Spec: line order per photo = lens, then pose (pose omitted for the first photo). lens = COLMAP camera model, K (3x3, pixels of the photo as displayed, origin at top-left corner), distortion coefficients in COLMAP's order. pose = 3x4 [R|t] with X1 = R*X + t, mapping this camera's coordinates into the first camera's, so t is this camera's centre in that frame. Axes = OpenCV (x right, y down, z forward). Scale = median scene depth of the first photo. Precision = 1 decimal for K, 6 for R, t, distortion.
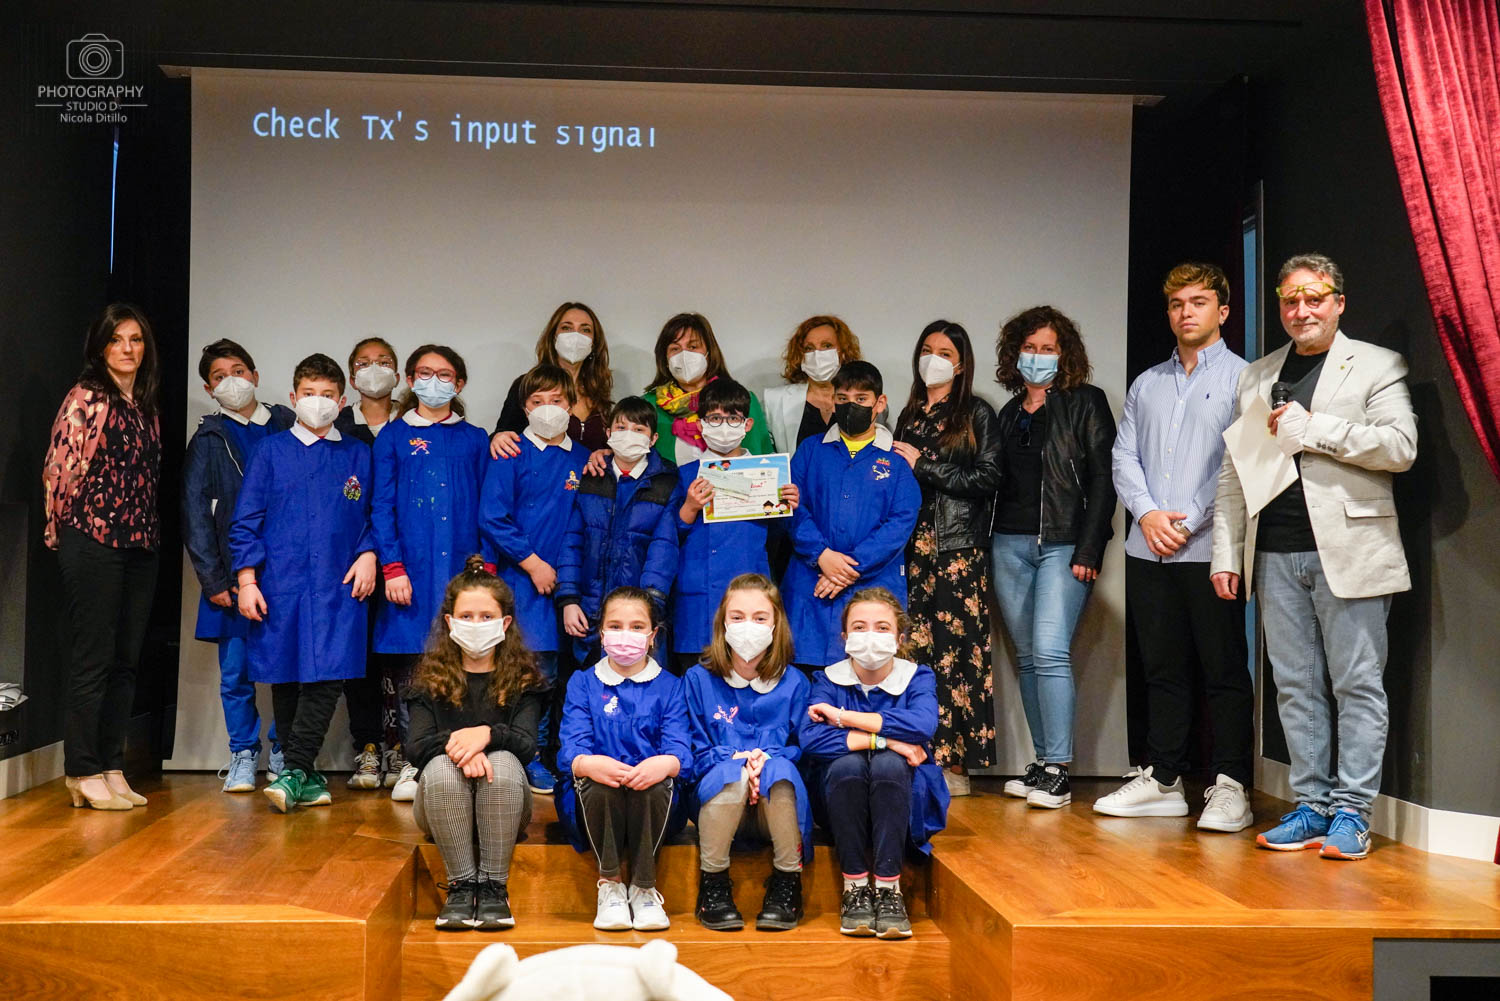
lens RADIAL K [[1905.1, 0, 745.1], [0, 1905.1, 501.9], [0, 0, 1]] dist [0.029839, 0.002653]
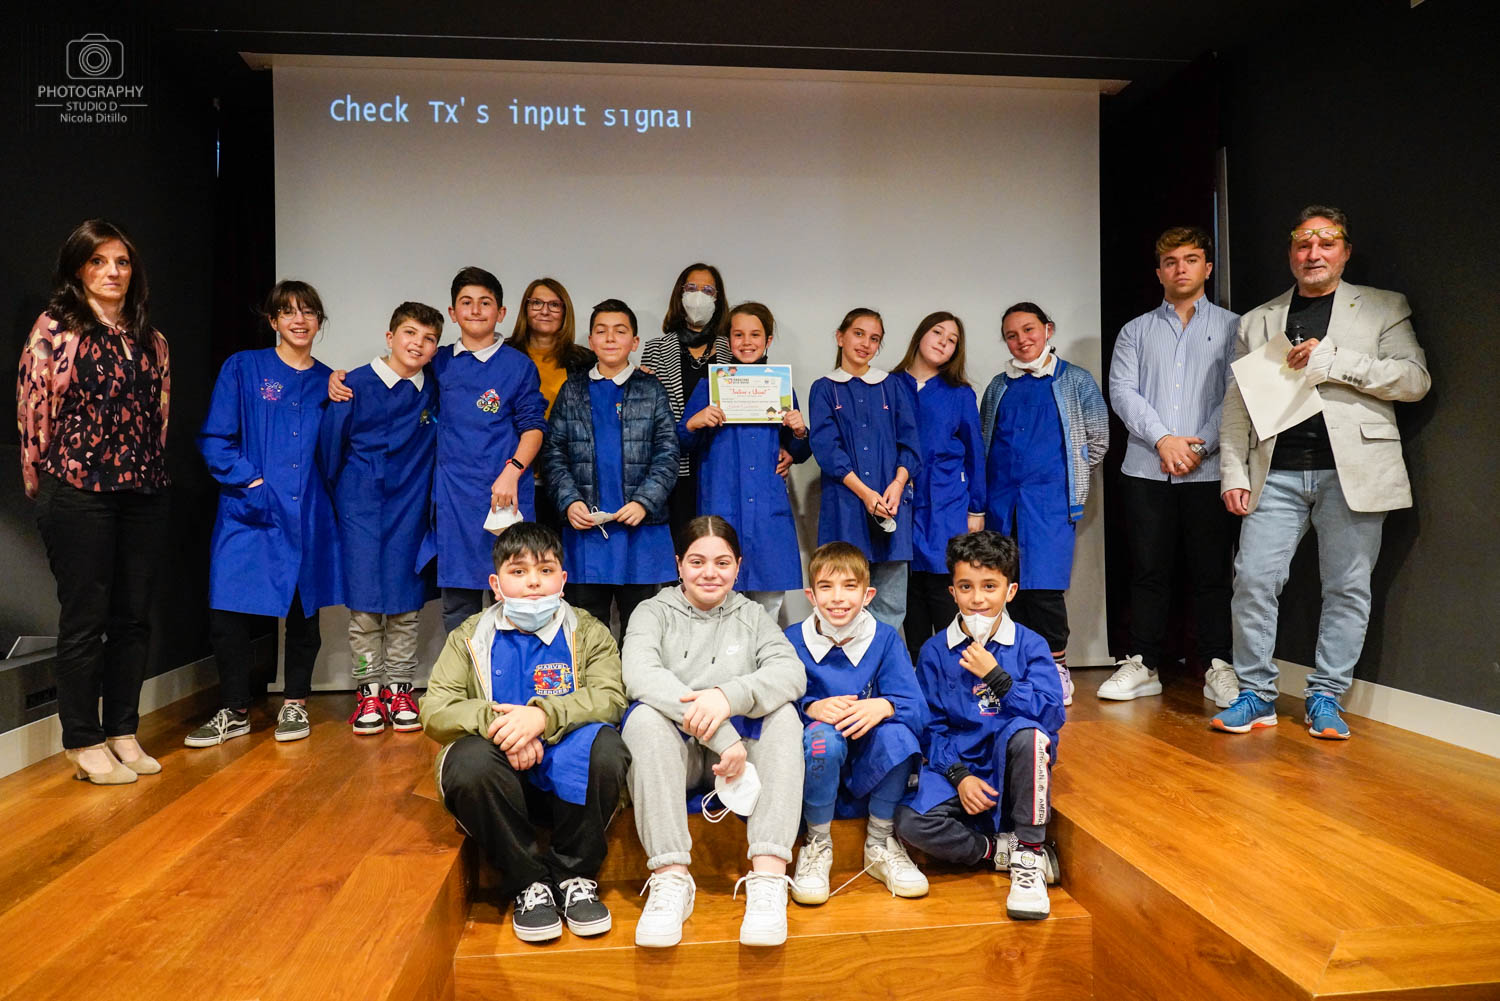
lens RADIAL K [[980.9, 0, 750.0], [0, 980.9, 500.5], [0, 0, 1]] dist [-0.029140, 0.003594]
pose [[0.998612, -0.027979, 0.044615, -0.067131], [0.026363, 0.998989, 0.036403, 0.022299], [-0.045588, -0.035177, 0.998341, 0.618878]]
